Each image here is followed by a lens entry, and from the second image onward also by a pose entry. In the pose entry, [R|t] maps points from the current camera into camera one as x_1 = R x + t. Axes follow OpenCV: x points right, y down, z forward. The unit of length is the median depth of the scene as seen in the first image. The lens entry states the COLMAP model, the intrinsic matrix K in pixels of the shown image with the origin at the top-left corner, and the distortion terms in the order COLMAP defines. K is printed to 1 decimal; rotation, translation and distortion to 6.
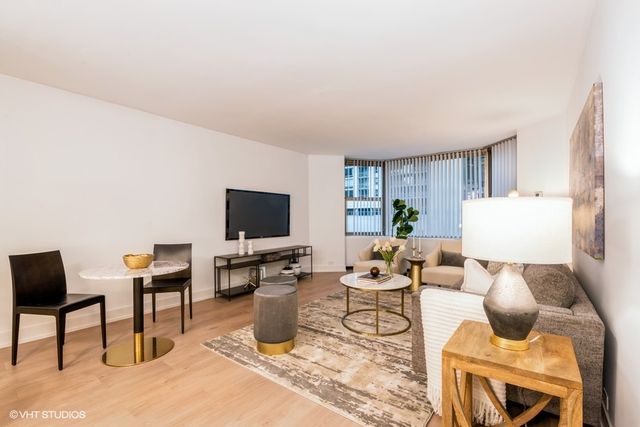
lens RADIAL K [[286.0, 0, 321.1], [0, 286.0, 215.1], [0, 0, 1]] dist [-0.020117, -0.001546]
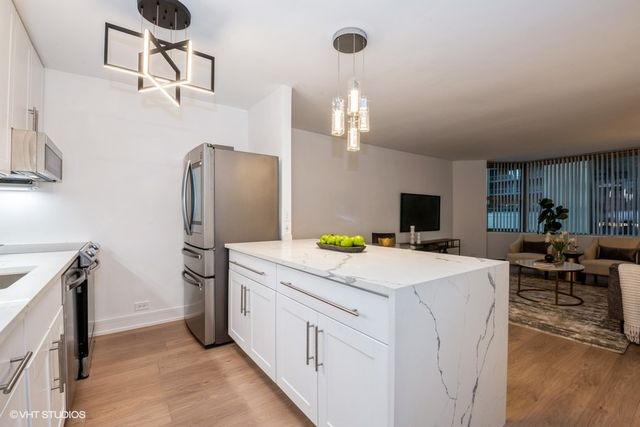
lens RADIAL K [[286.0, 0, 318.7], [0, 286.0, 214.8], [0, 0, 1]] dist [-0.020117, -0.001546]
pose [[0.954365, 0.003628, -0.298620, -0.237124], [-0.001622, 0.999974, 0.006964, 0.000000], [0.298637, -0.006162, 0.954347, -0.286547]]
